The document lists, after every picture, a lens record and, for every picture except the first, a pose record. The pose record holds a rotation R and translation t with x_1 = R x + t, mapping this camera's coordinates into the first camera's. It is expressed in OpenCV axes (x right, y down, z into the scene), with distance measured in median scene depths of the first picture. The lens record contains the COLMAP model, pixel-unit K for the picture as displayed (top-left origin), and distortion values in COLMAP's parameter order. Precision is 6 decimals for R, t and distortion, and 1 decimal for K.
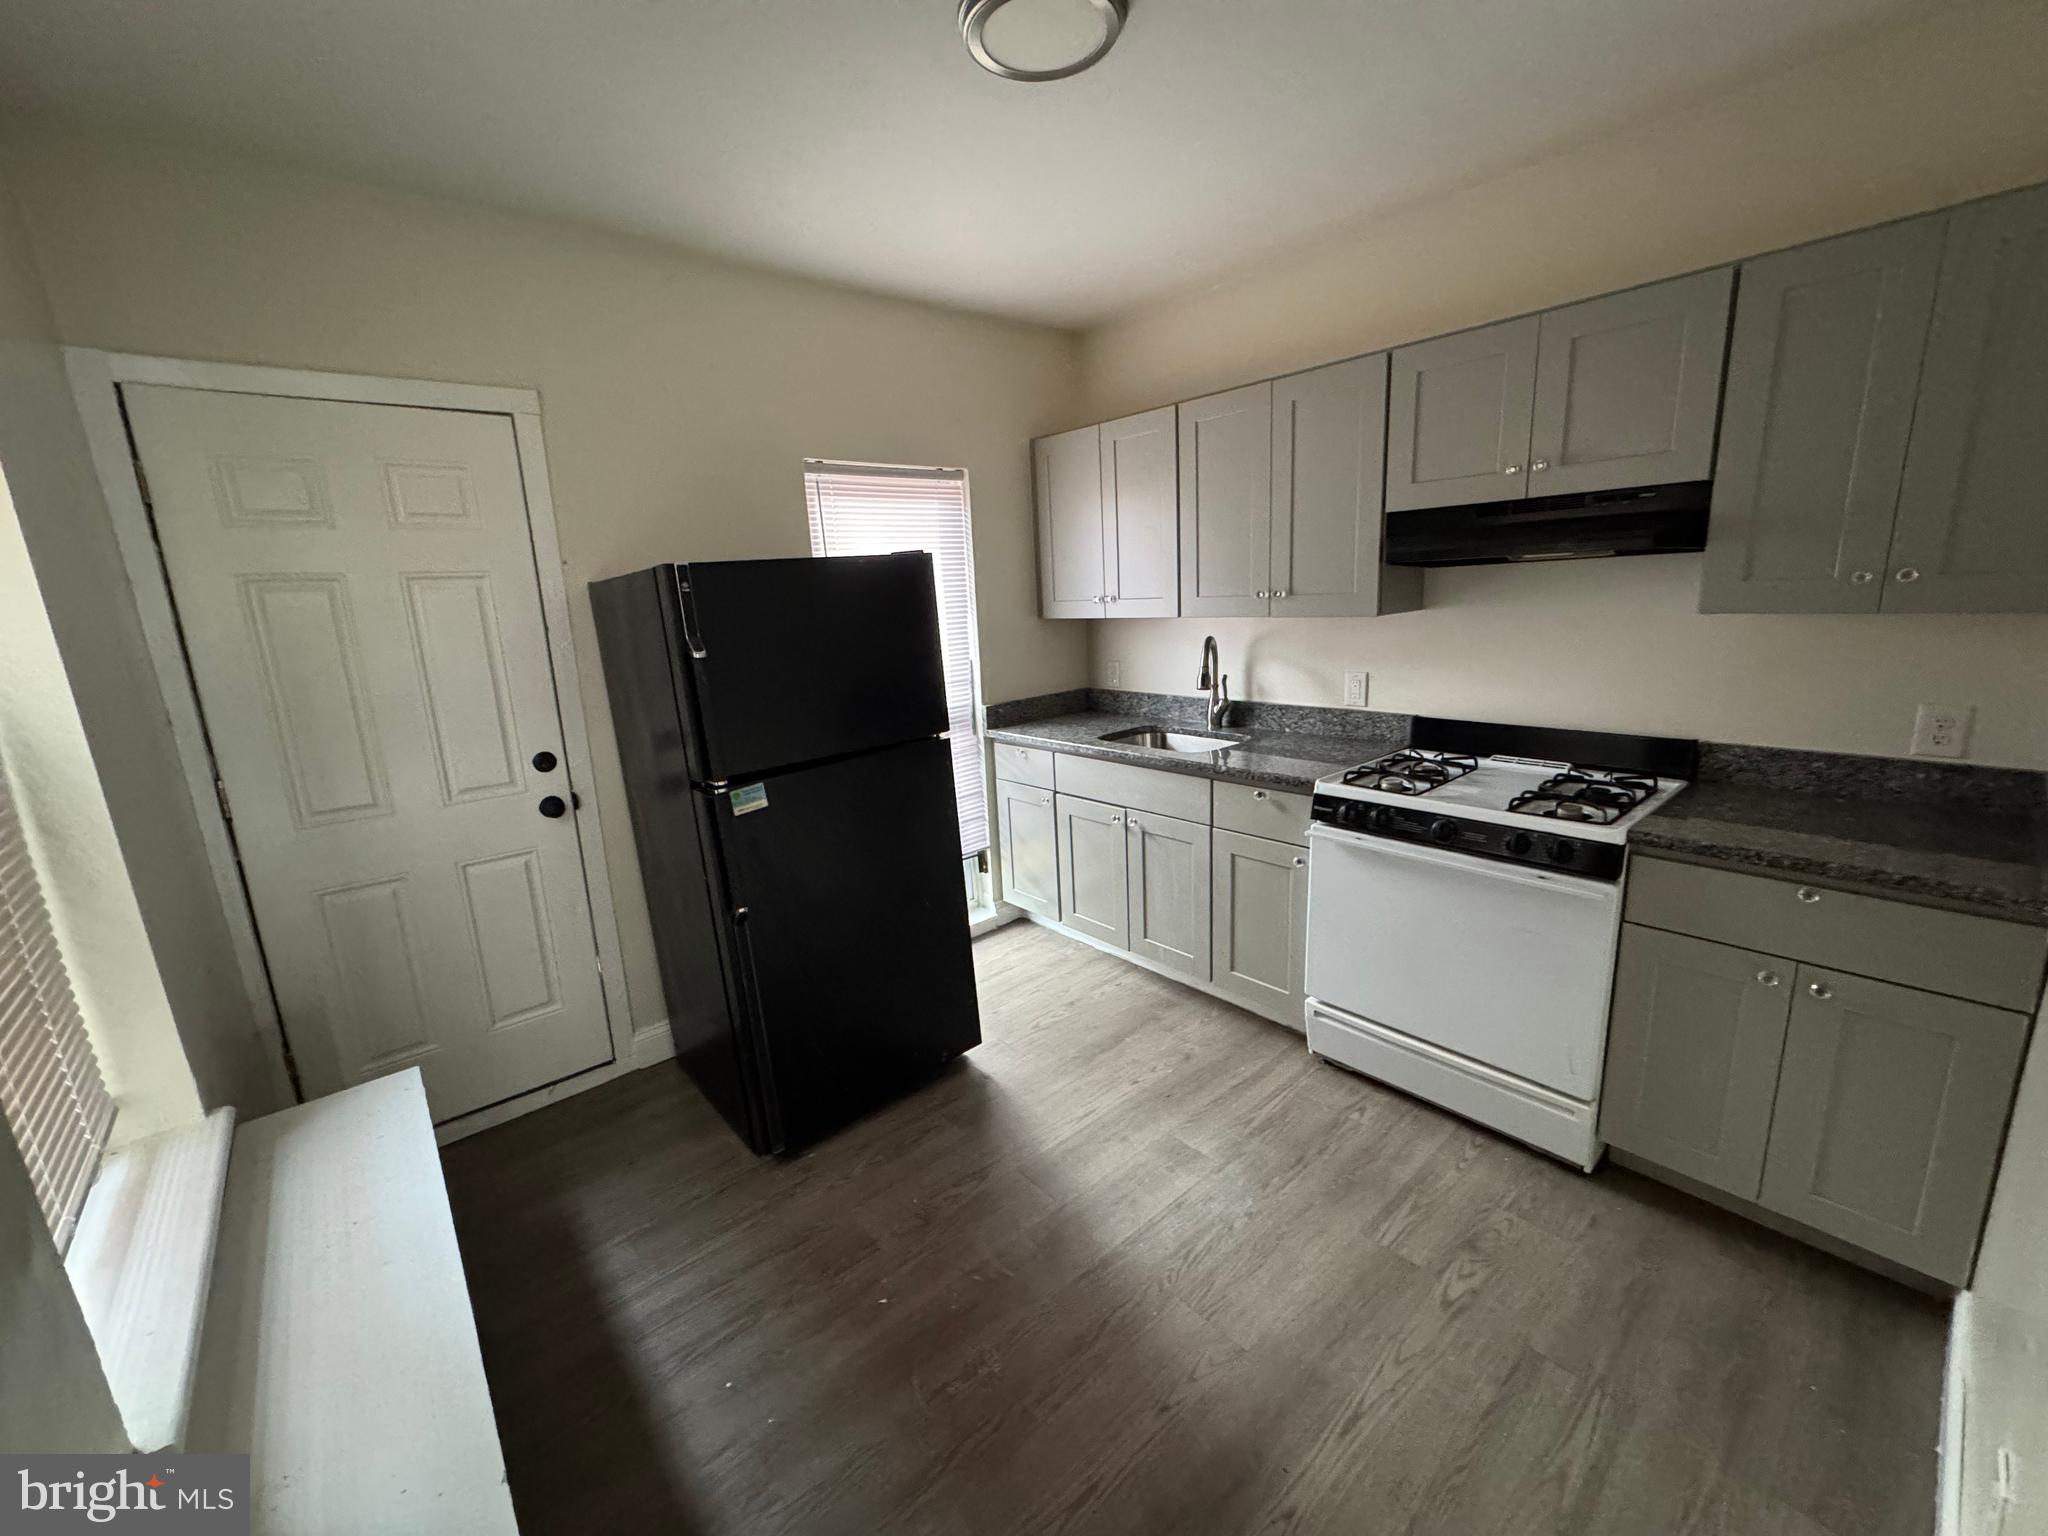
lens RADIAL K [[820.9, 0, 1027.0], [0, 820.9, 764.7], [0, 0, 1]] dist [-0.001402, -0.000092]
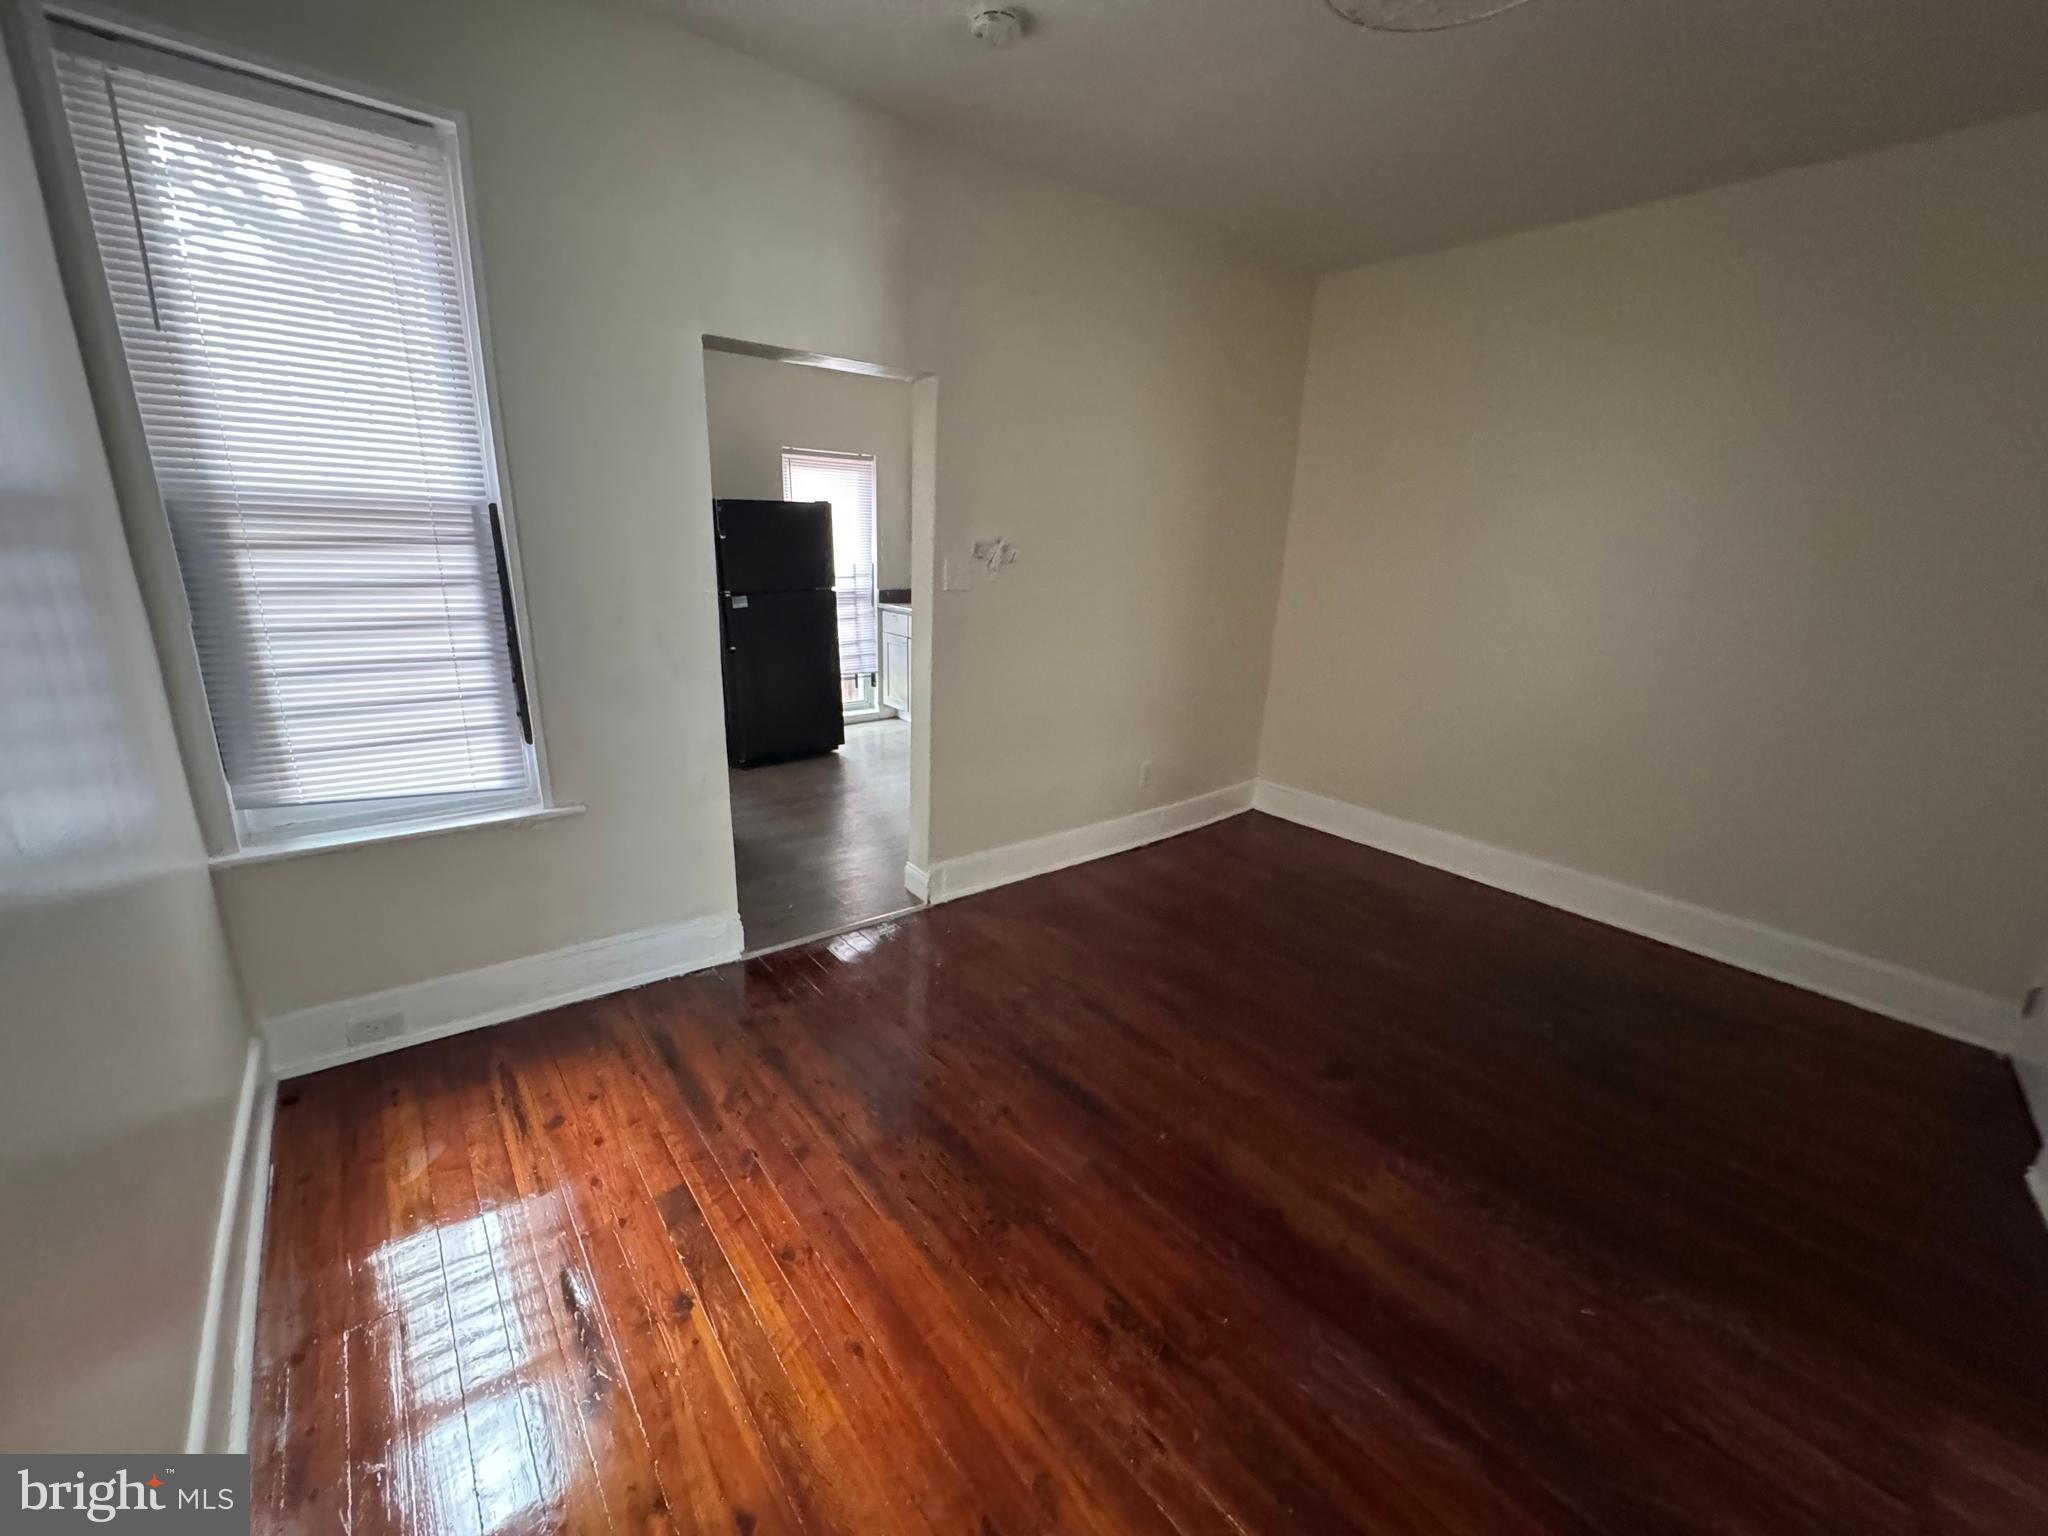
lens RADIAL K [[820.9, 0, 1021.8], [0, 820.9, 770.4], [0, 0, 1]] dist [-0.001402, -0.000092]
pose [[0.995277, 0.095455, -0.017679, 0.327306], [-0.094086, 0.993337, 0.066550, 0.171394], [0.023914, -0.064572, 0.997626, -0.802471]]
